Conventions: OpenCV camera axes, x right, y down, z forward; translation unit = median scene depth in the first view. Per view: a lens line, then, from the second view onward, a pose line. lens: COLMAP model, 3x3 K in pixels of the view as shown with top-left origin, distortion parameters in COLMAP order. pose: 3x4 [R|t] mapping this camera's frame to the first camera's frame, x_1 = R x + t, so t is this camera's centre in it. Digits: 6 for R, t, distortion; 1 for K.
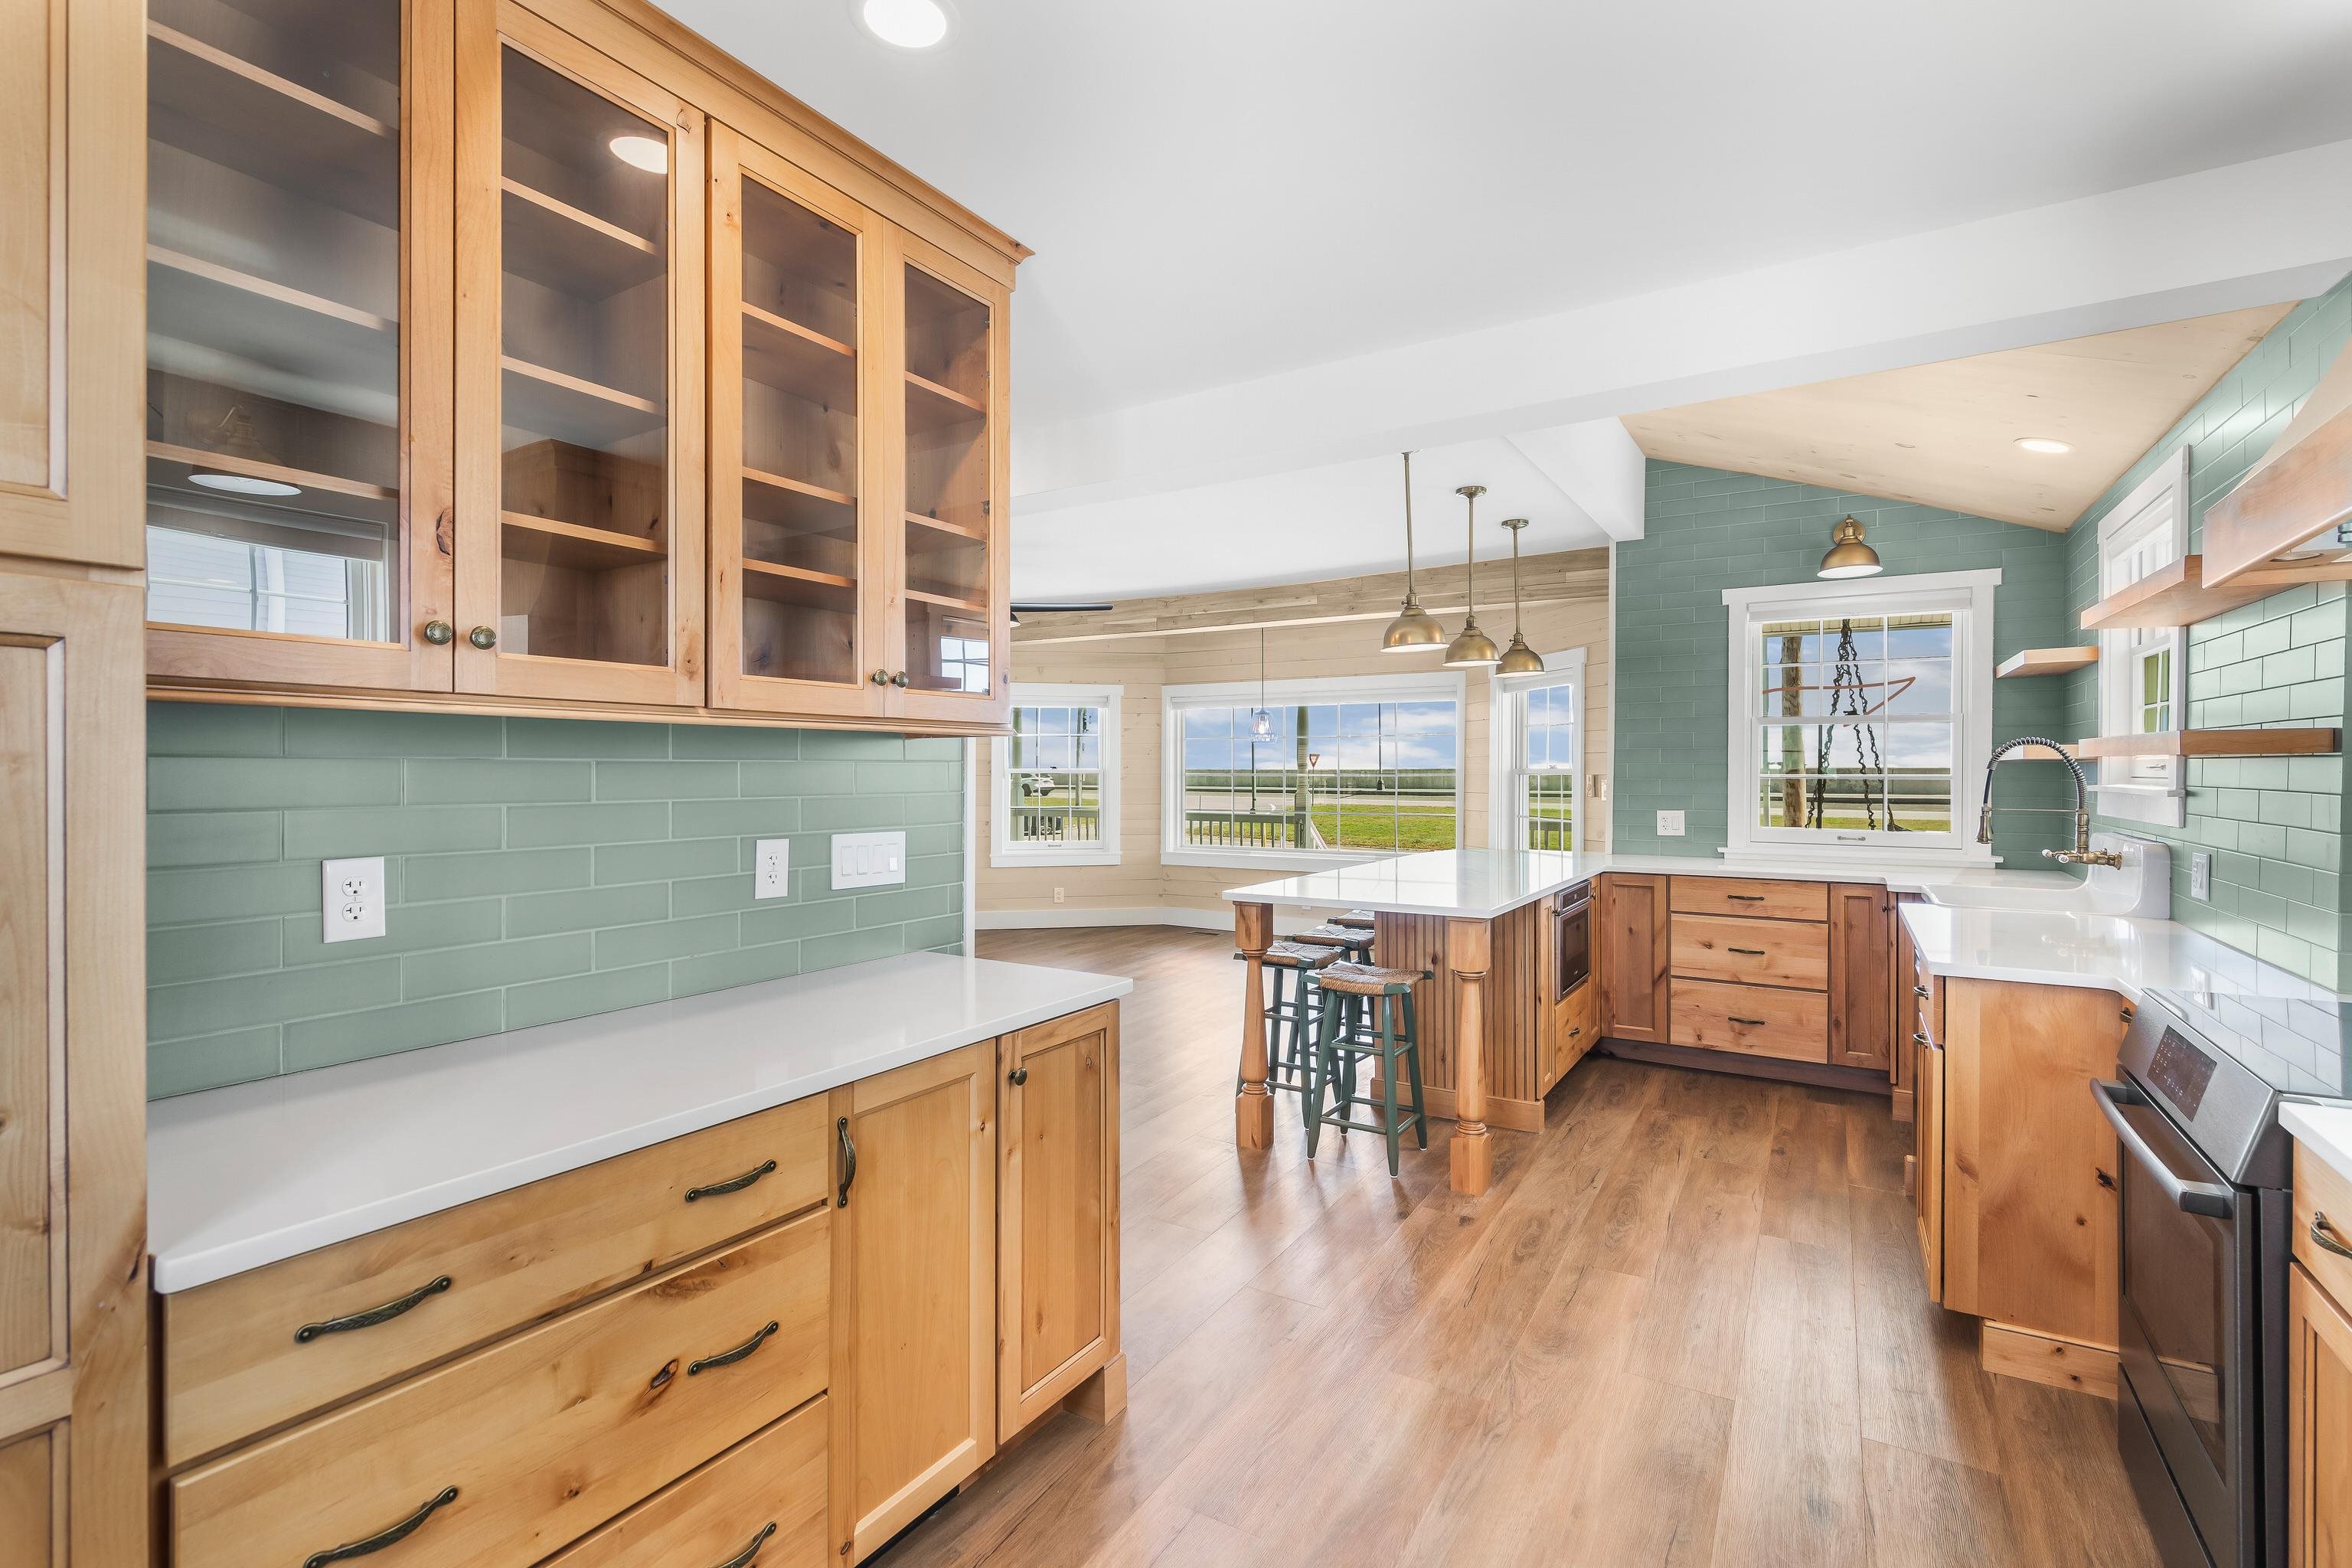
lens RADIAL K [[1073.8, 0, 1187.1], [0, 1073.8, 770.7], [0, 0, 1]] dist [-0.000610, -0.000198]
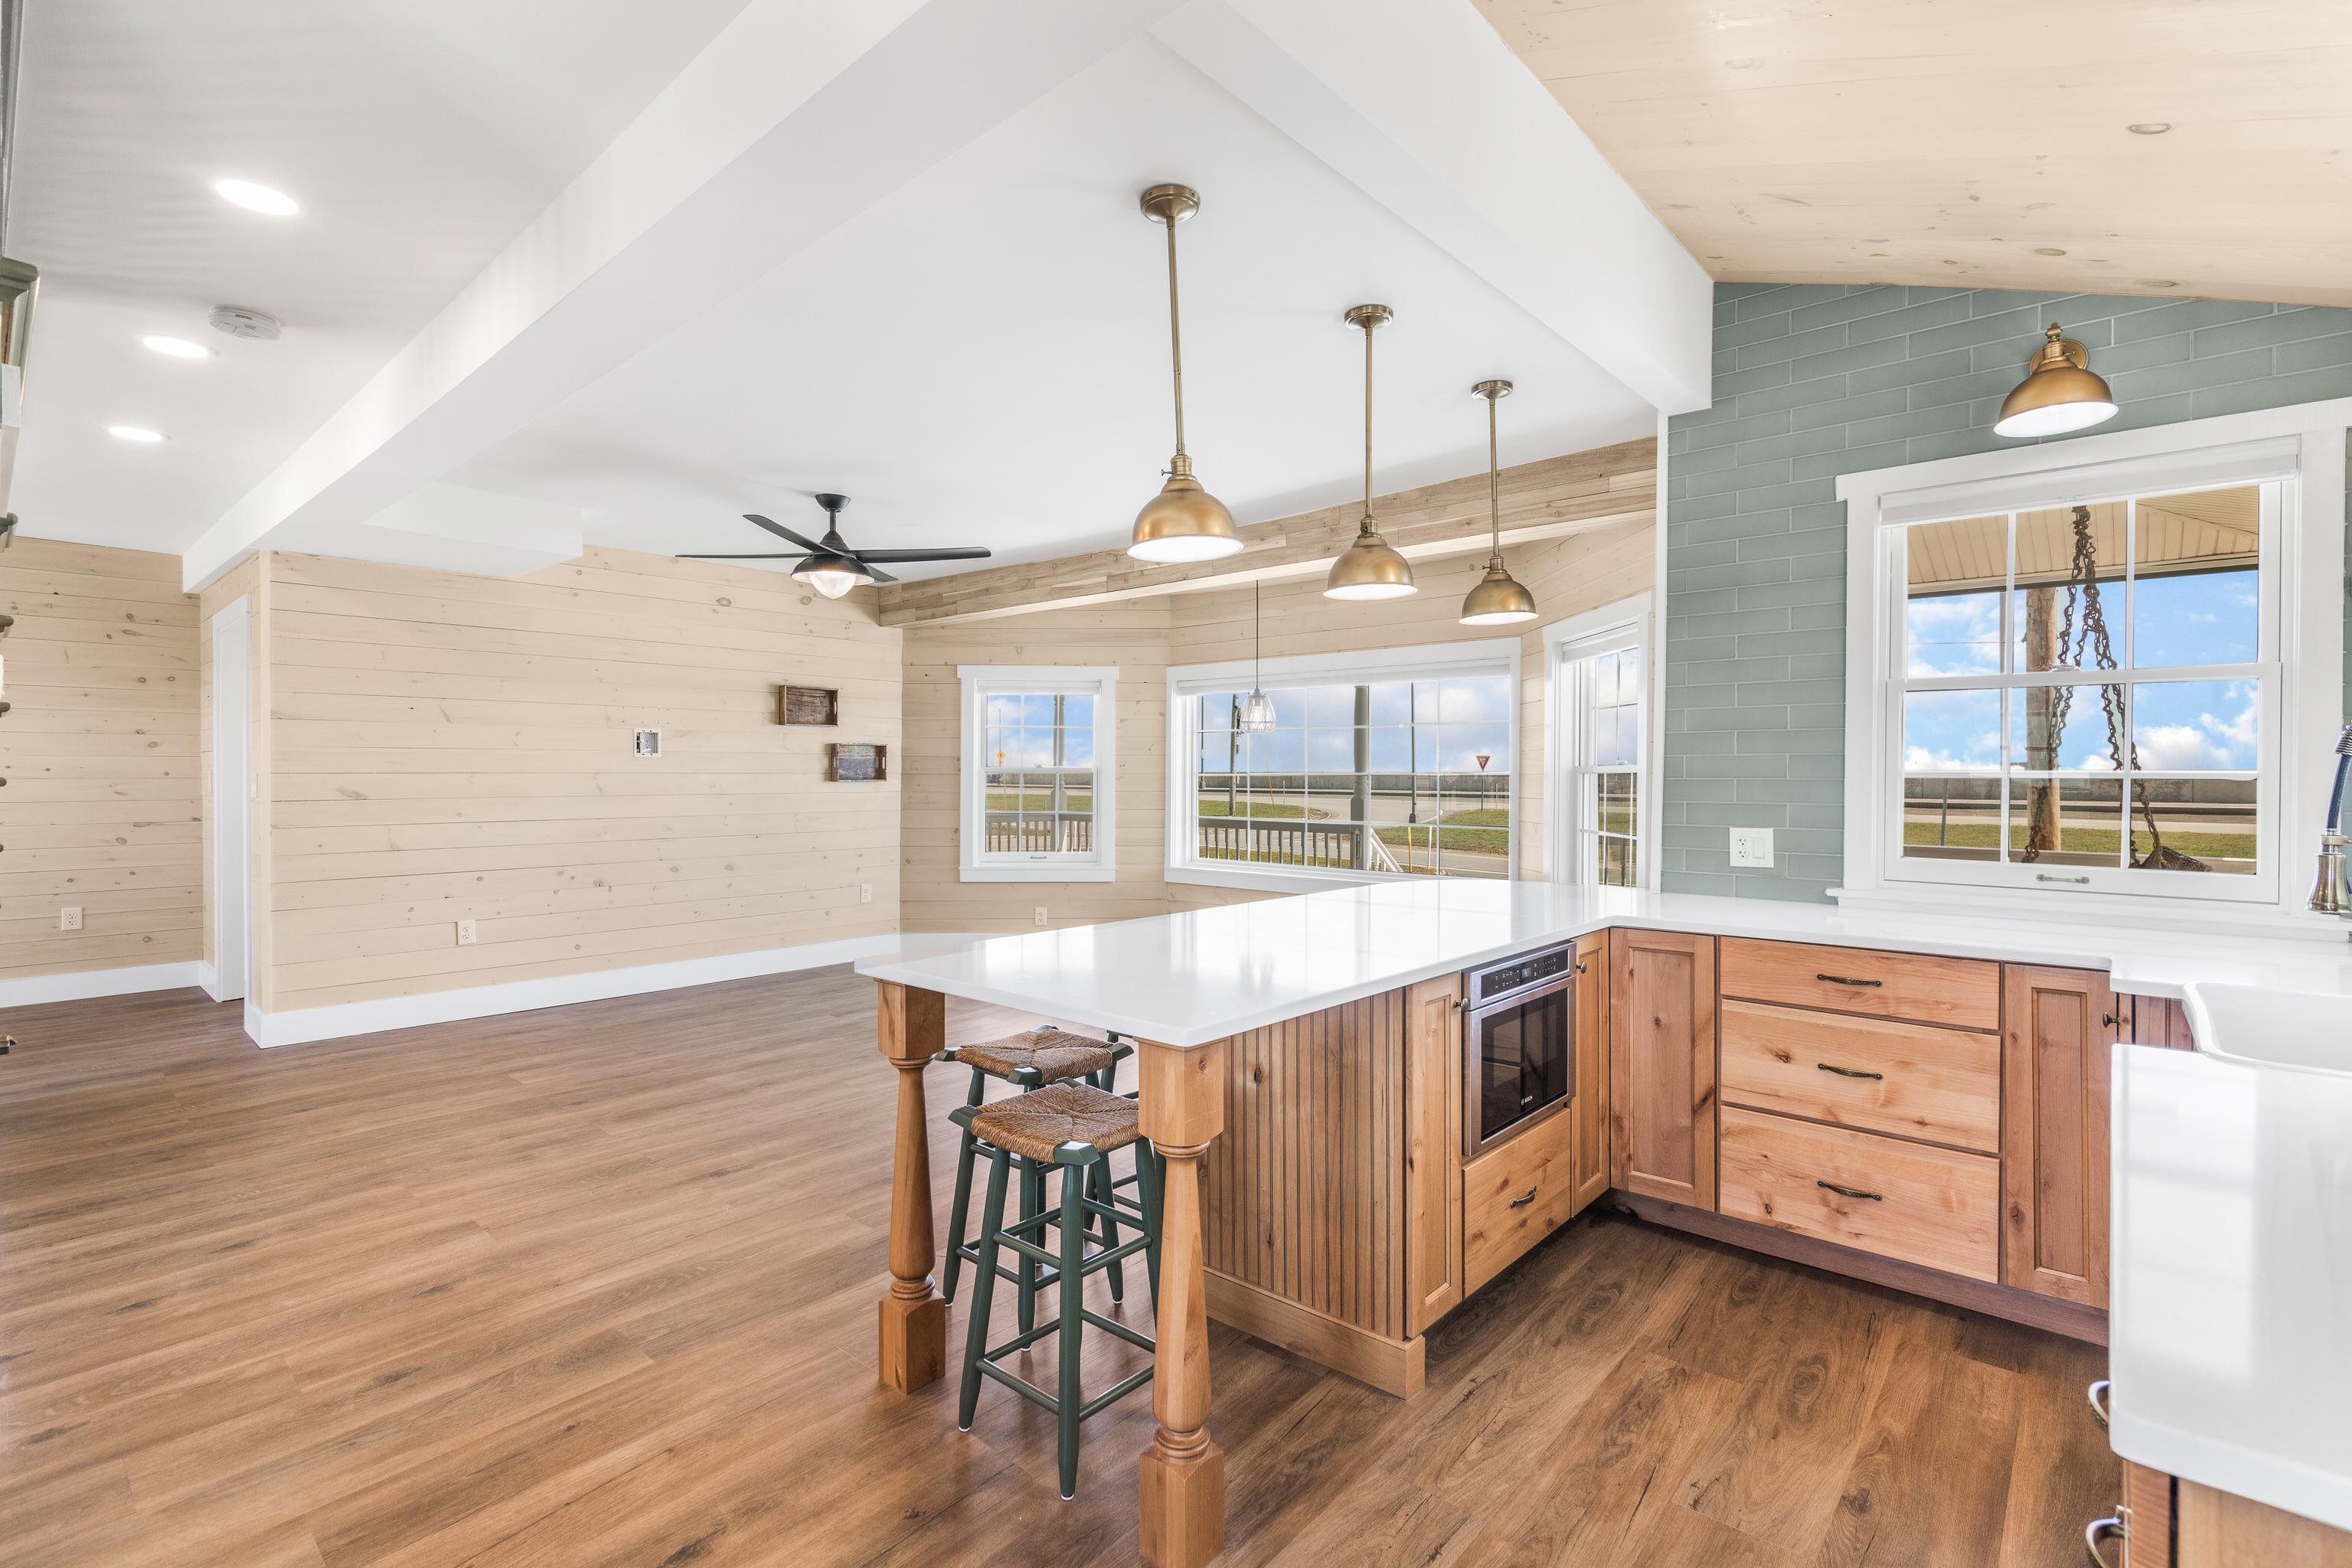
lens RADIAL K [[1071.7, 0, 1191.1], [0, 1071.7, 776.4], [0, 0, 1]] dist [0.000907, -0.000180]
pose [[0.985619, 0.004531, -0.168924, 0.257534], [-0.004226, 0.999989, 0.002165, 0.006797], [0.168931, -0.001420, 0.985627, 0.352583]]
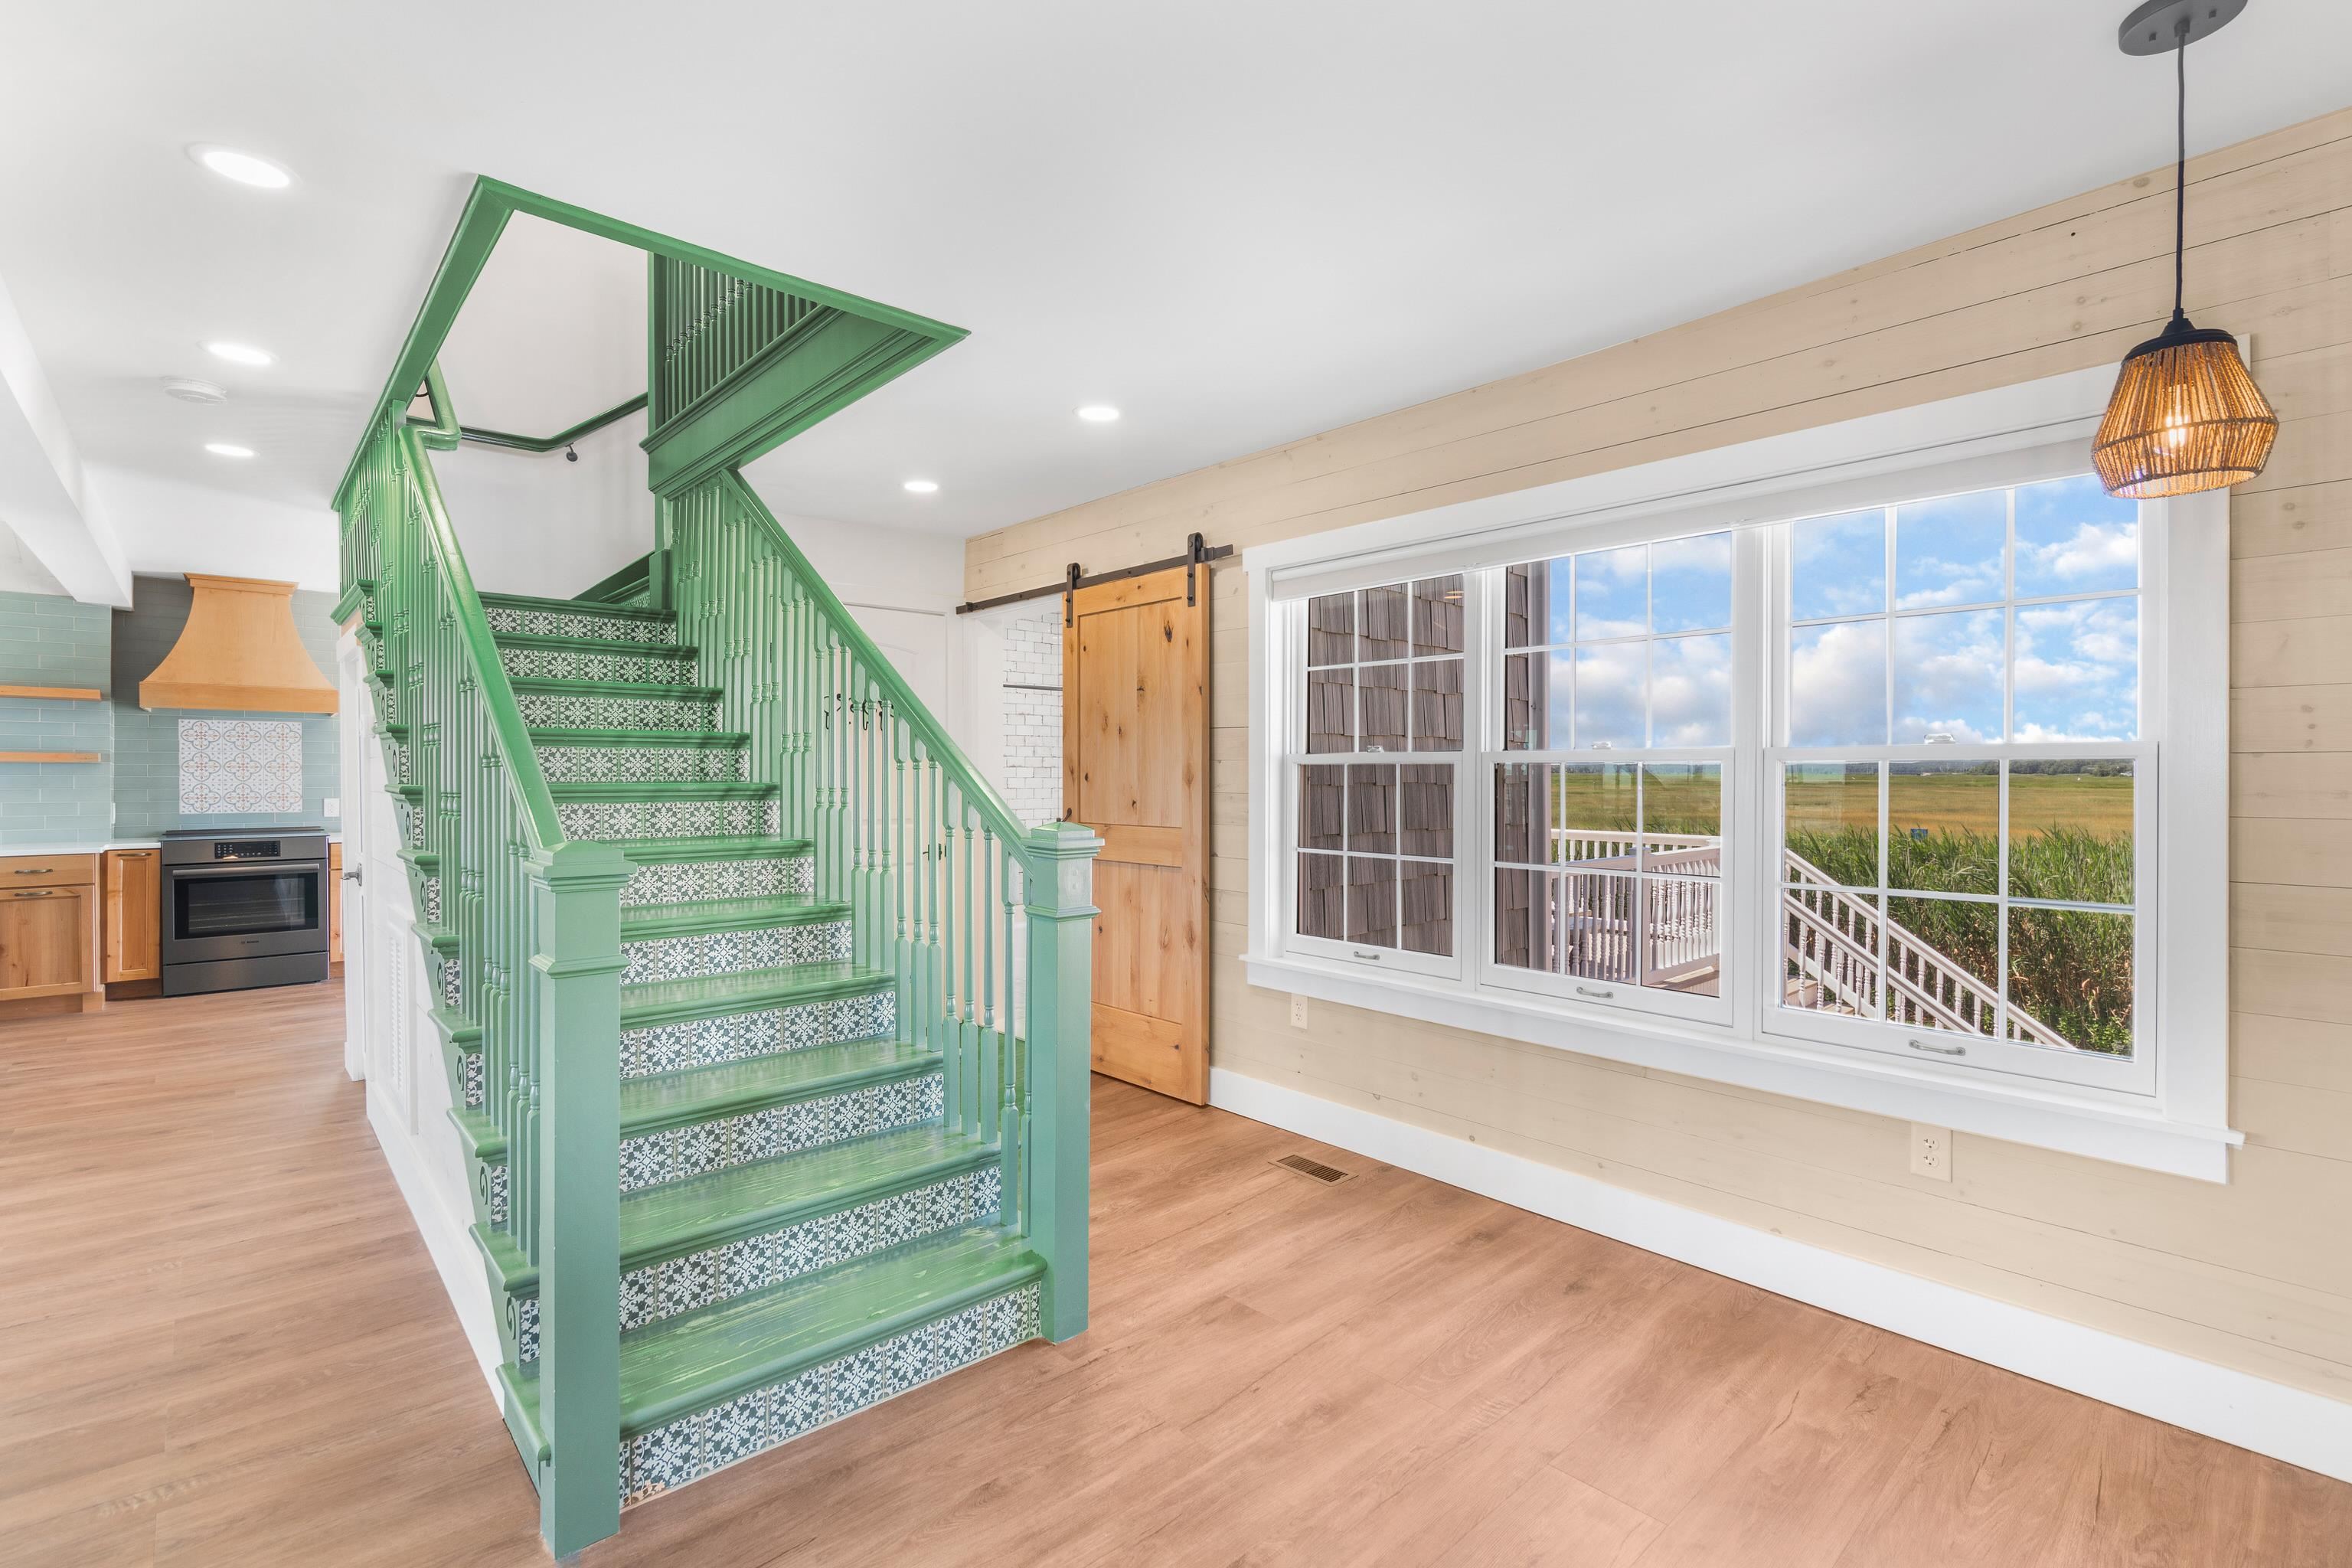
lens RADIAL K [[1072.6, 0, 1149.9], [0, 1072.6, 778.4], [0, 0, 1]] dist [0.018218, 0.000149]
pose [[-0.953651, -0.004224, 0.300885, -1.154313], [-0.001948, 0.999967, 0.007865, -0.000052], [-0.300909, 0.006915, -0.953628, 1.336405]]
